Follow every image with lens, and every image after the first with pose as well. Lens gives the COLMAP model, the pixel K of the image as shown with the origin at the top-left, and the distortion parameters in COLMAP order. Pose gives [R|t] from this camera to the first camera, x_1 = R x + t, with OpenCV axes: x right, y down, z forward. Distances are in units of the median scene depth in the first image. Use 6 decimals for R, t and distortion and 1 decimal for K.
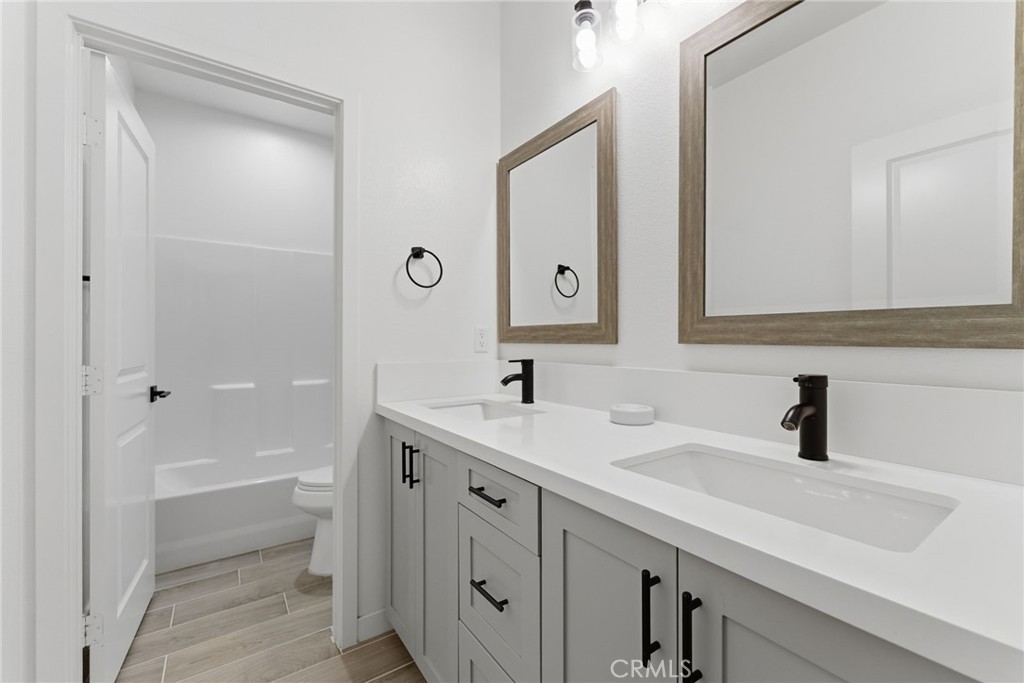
lens RADIAL K [[425.5, 0, 510.0], [0, 425.5, 345.5], [0, 0, 1]] dist [-0.006159, 0.000767]
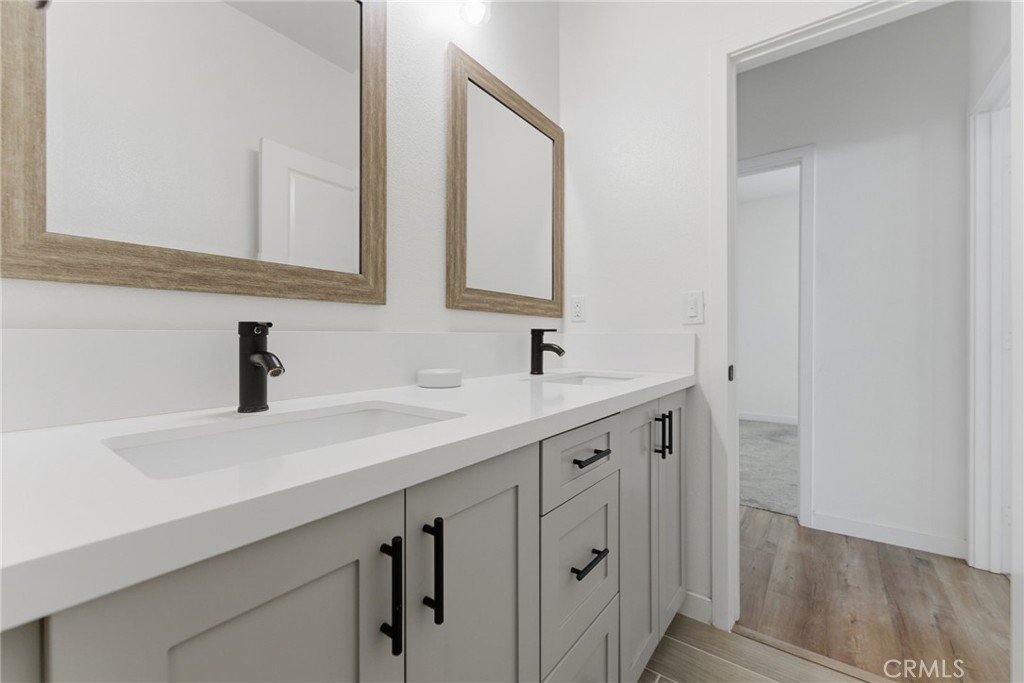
lens RADIAL K [[425.5, 0, 513.6], [0, 425.5, 341.3], [0, 0, 1]] dist [-0.006159, 0.000767]
pose [[-0.316606, -0.016133, 0.948420, -0.746587], [0.001597, 0.999845, 0.017541, 0.064718], [-0.948556, 0.007068, -0.316531, 1.230518]]
